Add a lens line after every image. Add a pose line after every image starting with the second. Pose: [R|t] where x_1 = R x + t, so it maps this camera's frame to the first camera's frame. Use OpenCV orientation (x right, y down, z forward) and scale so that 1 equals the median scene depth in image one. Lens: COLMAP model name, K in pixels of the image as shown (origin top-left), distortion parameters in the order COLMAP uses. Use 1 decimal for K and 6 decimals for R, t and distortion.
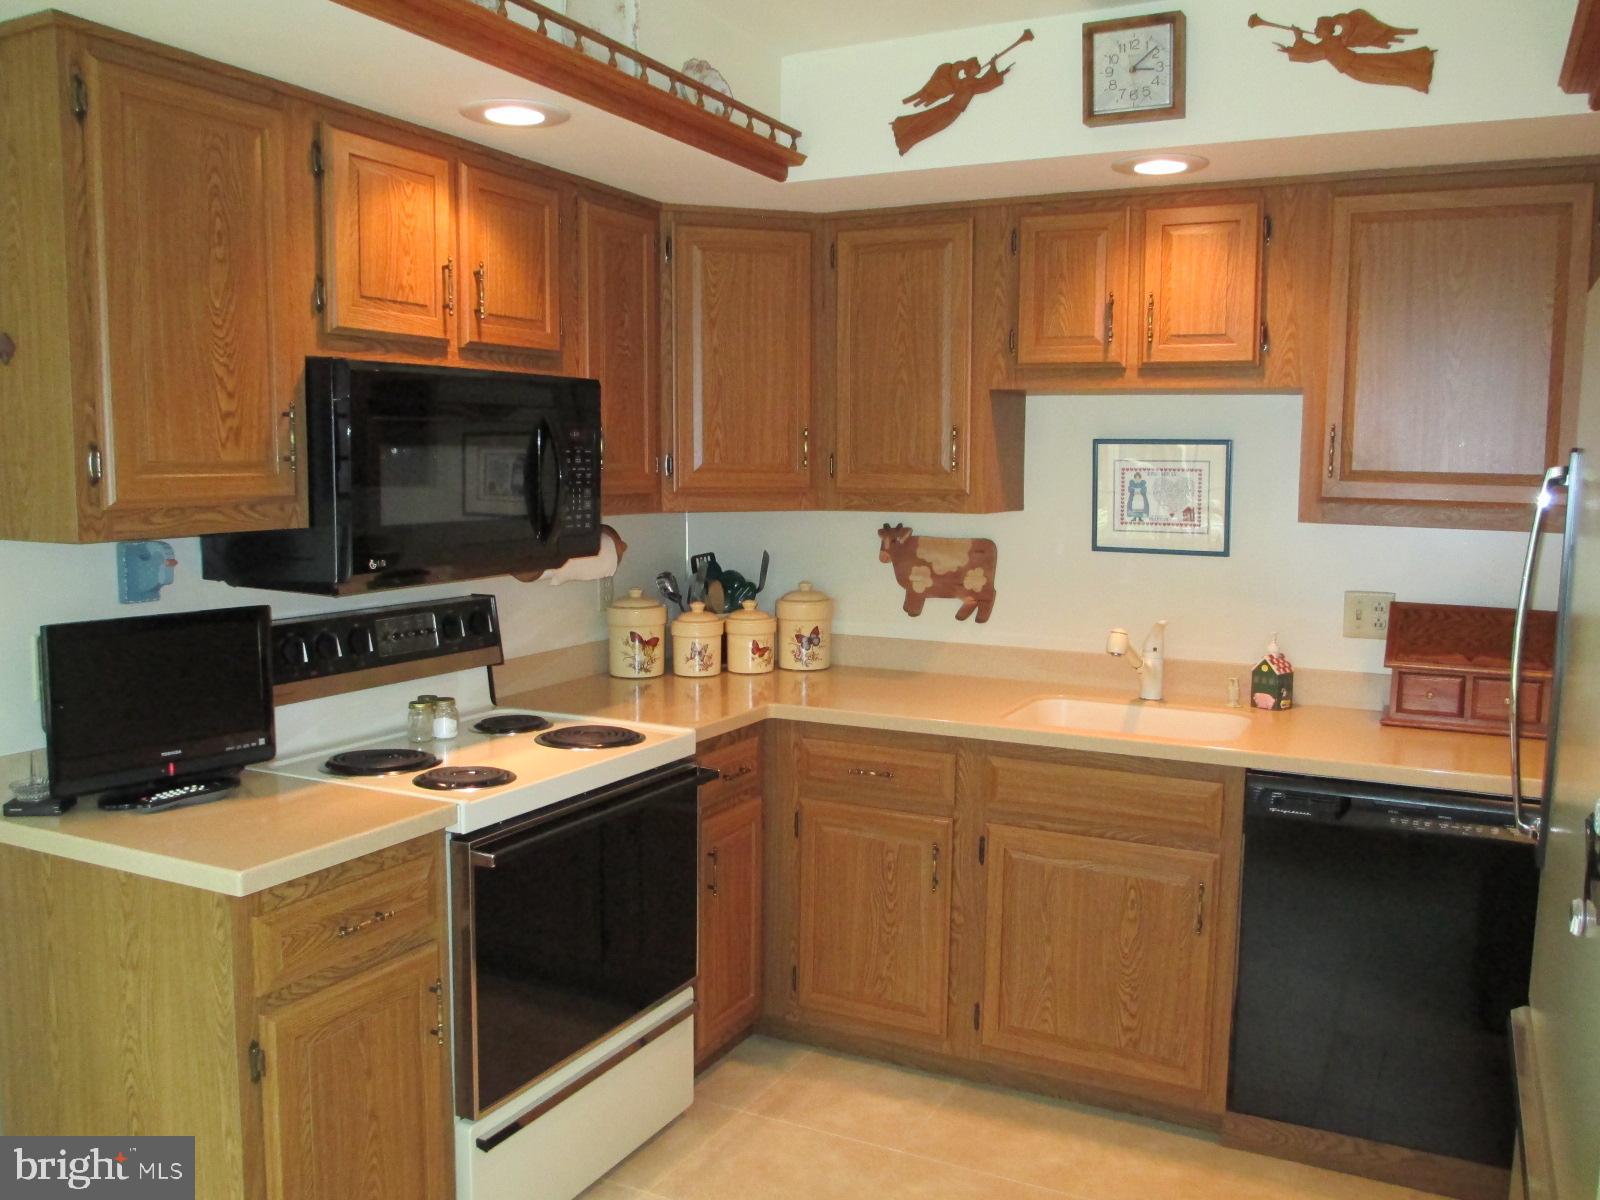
lens RADIAL K [[1304.0, 0, 807.2], [0, 1304.0, 571.3], [0, 0, 1]] dist [-0.081776, 0.036453]
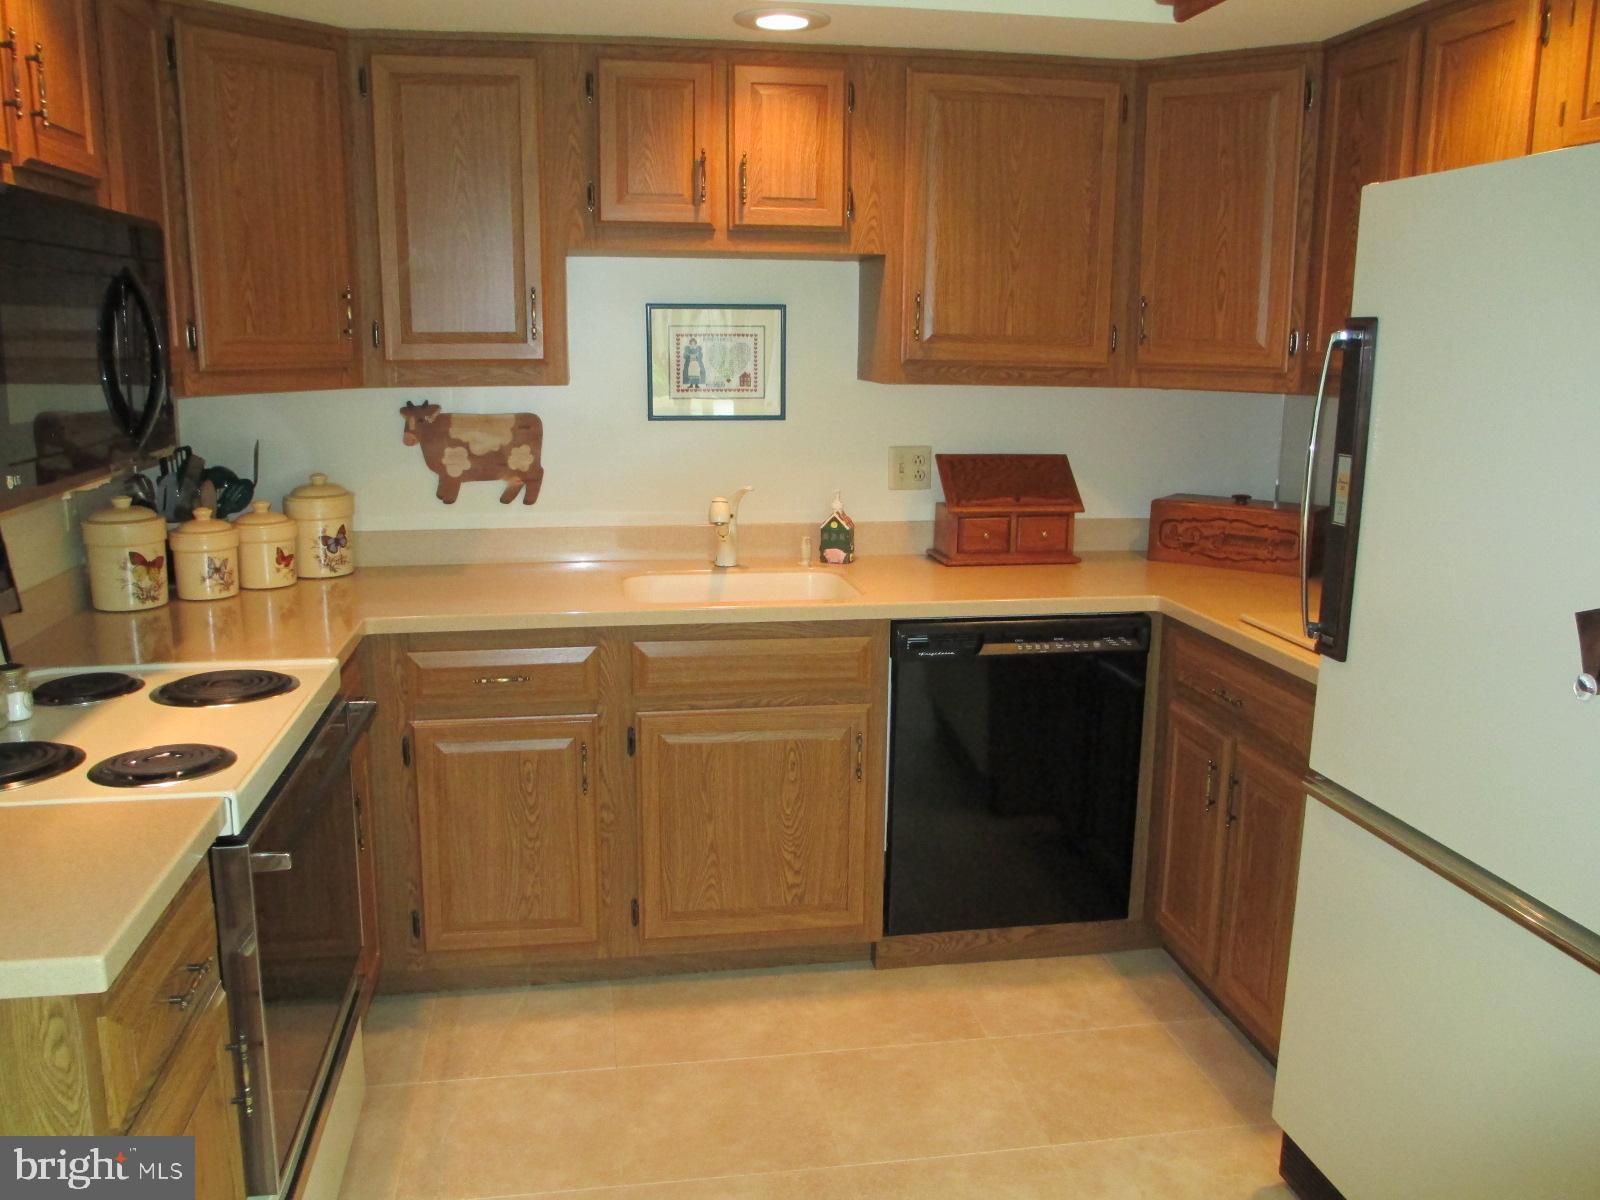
lens RADIAL K [[1311.5, 0, 797.0], [0, 1311.5, 580.1], [0, 0, 1]] dist [-0.106755, 0.067529]
pose [[0.807221, -0.111938, 0.579538, -0.302122], [0.051505, 0.991466, 0.119762, -0.010036], [-0.587998, -0.066826, 0.806097, 0.162316]]
